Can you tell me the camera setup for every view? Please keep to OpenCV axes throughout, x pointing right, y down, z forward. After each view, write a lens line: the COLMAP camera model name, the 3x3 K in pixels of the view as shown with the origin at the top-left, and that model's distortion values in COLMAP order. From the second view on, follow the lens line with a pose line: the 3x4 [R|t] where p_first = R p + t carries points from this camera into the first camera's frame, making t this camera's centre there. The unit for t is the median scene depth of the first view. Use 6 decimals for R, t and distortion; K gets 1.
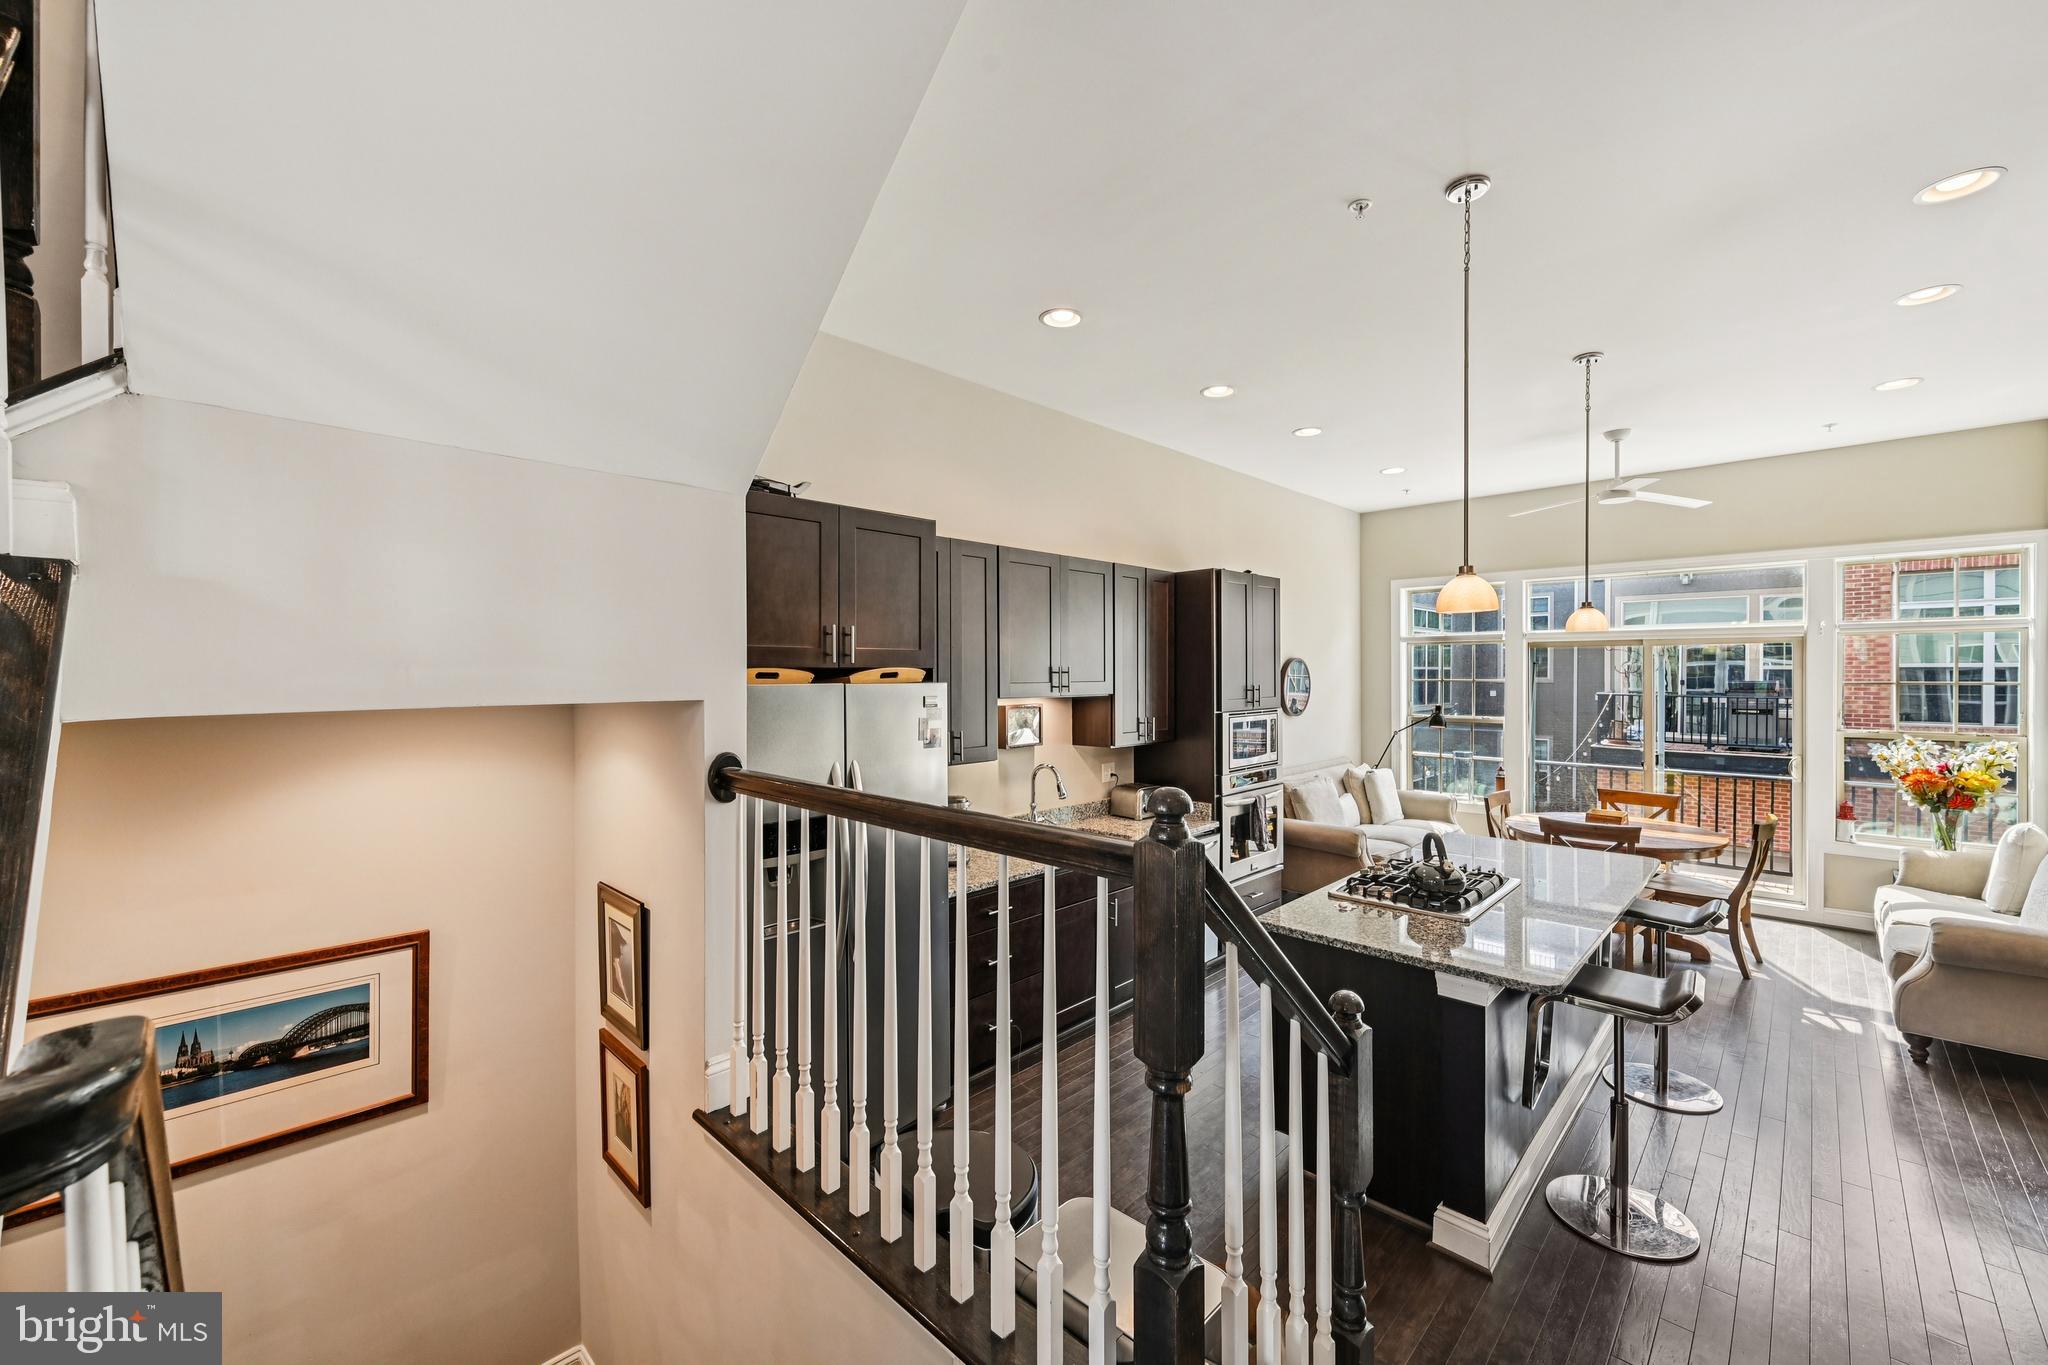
lens RADIAL K [[800.8, 0, 1038.1], [0, 800.8, 675.1], [0, 0, 1]] dist [0.000012, -0.000088]
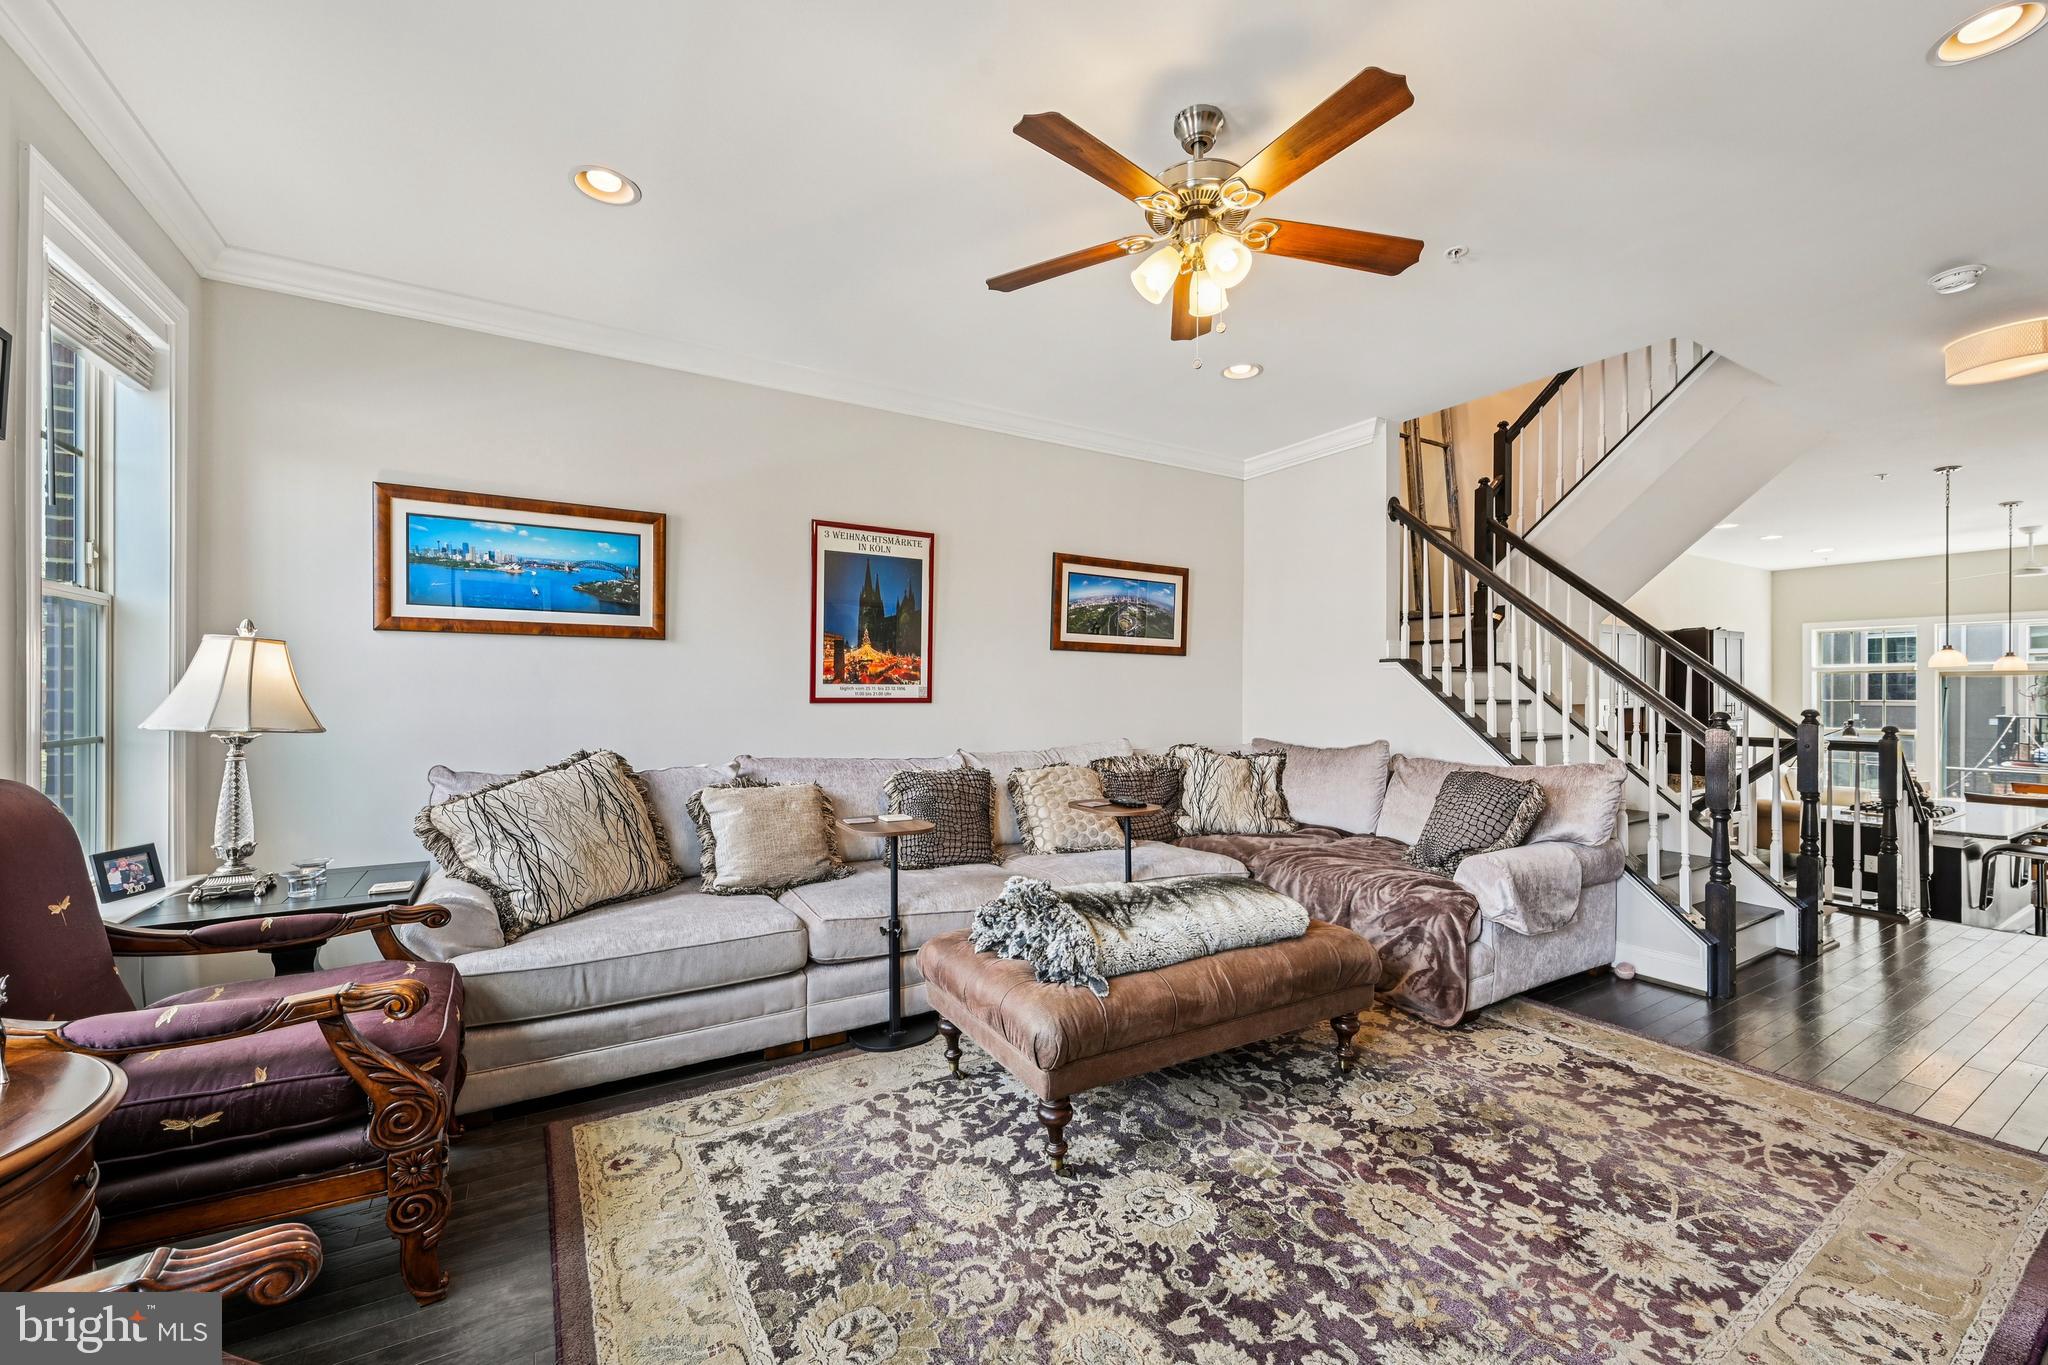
lens RADIAL K [[805.6, 0, 1027.4], [0, 805.6, 685.4], [0, 0, 1]] dist [-0.002377, 0.000623]
pose [[0.966509, 0.003062, -0.256613, -0.666650], [-0.005906, 0.999929, -0.010314, 0.003563], [0.256563, 0.011485, 0.966459, -0.879734]]
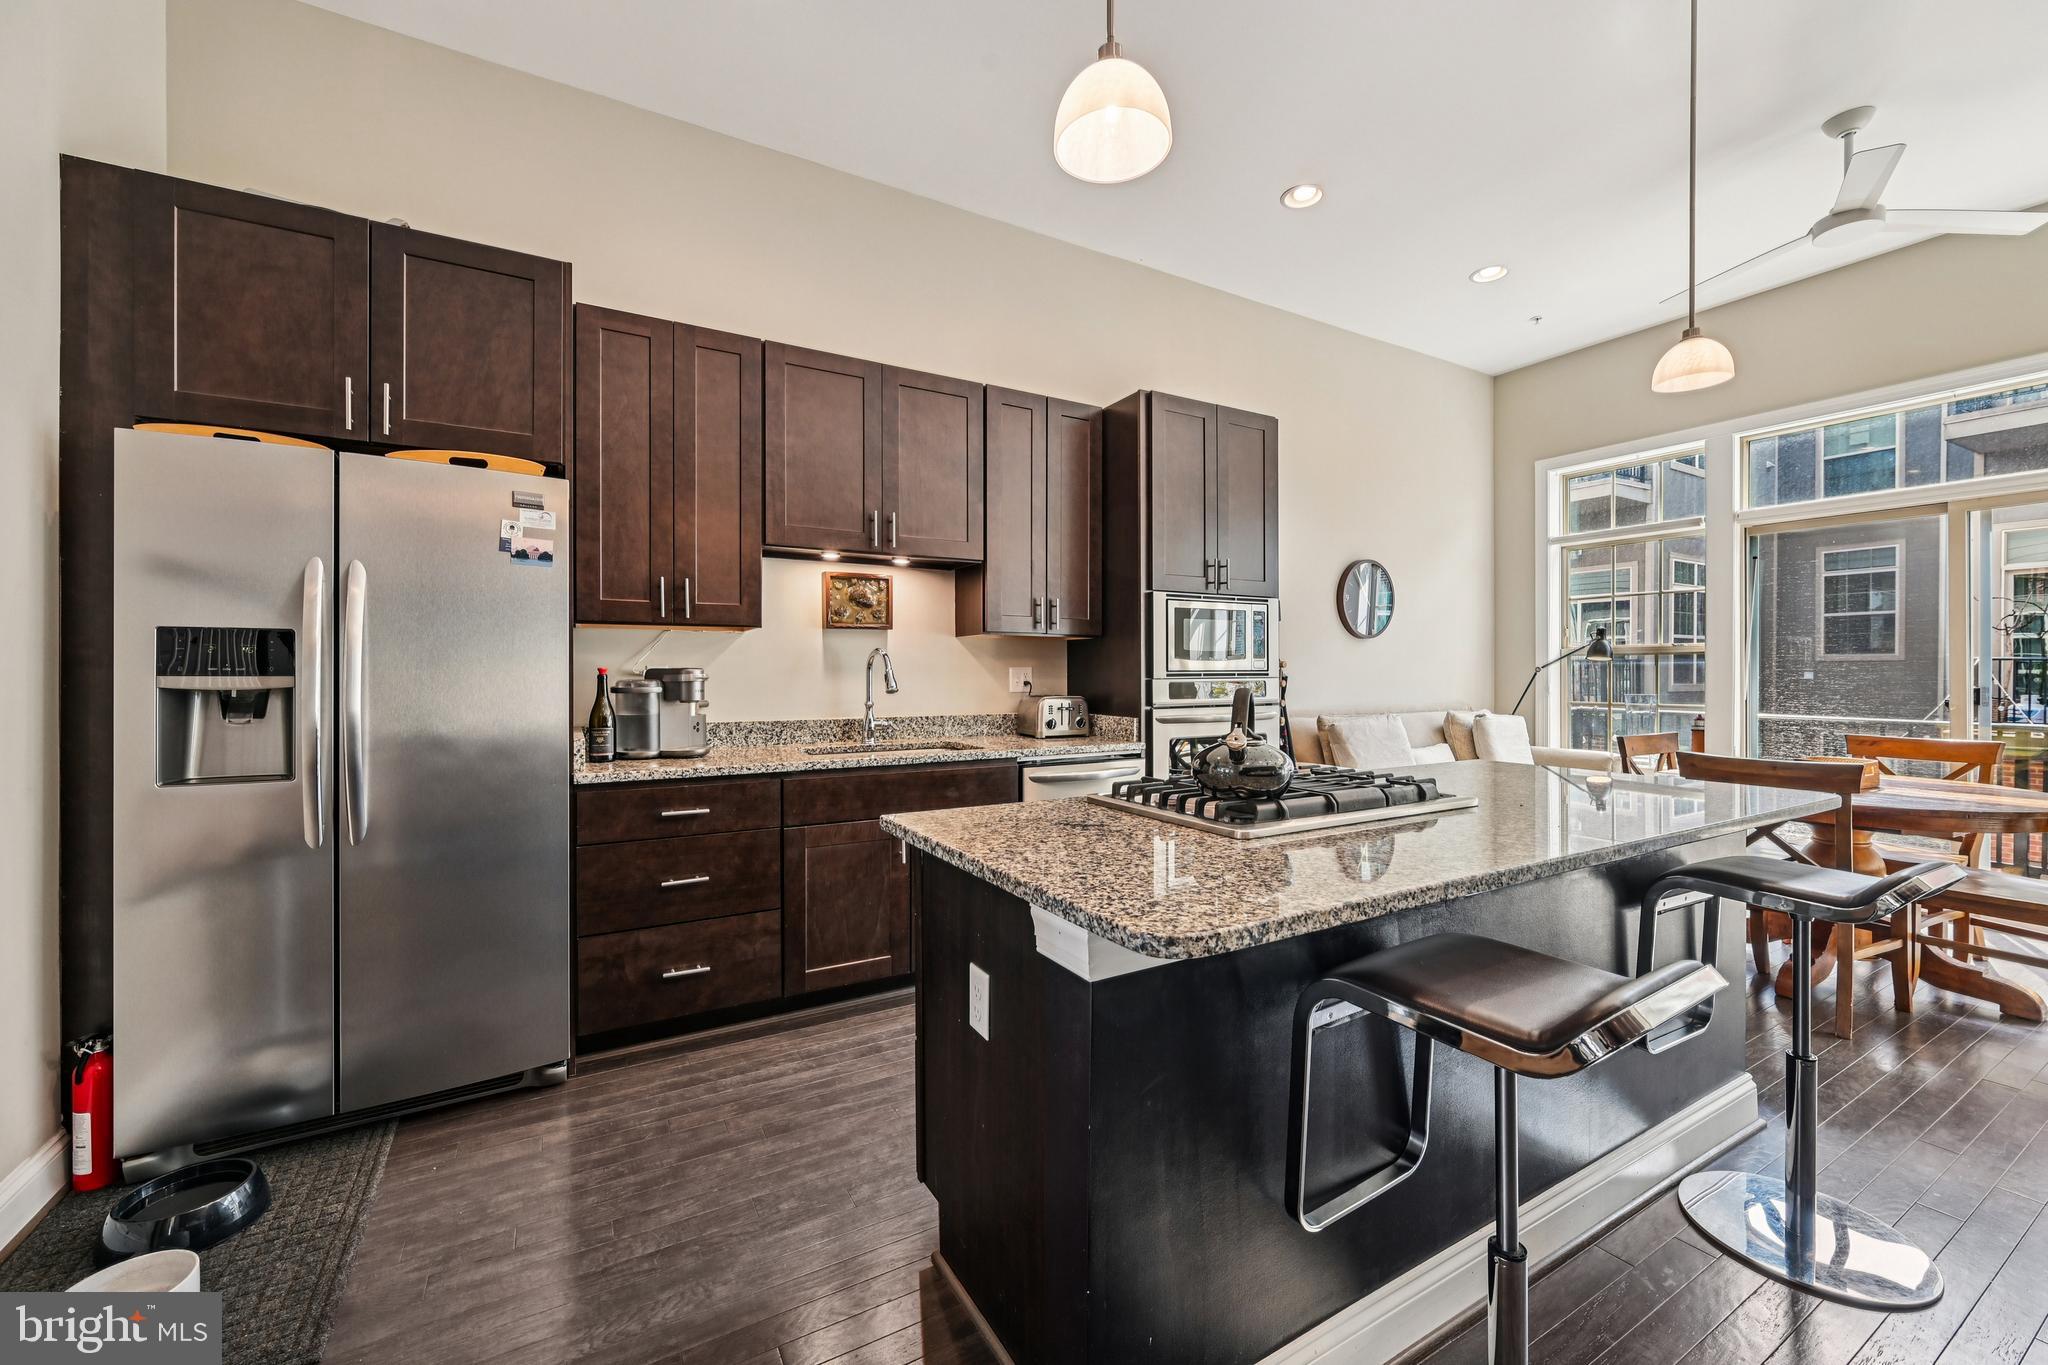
lens RADIAL K [[803.7, 0, 1039.7], [0, 803.7, 673.6], [0, 0, 1]] dist [-0.002909, -0.000414]
pose [[0.961923, 0.004173, -0.273288, 0.318549], [-0.004531, 0.999990, -0.000679, 0.117733], [0.273283, 0.001891, 0.961932, 0.272191]]
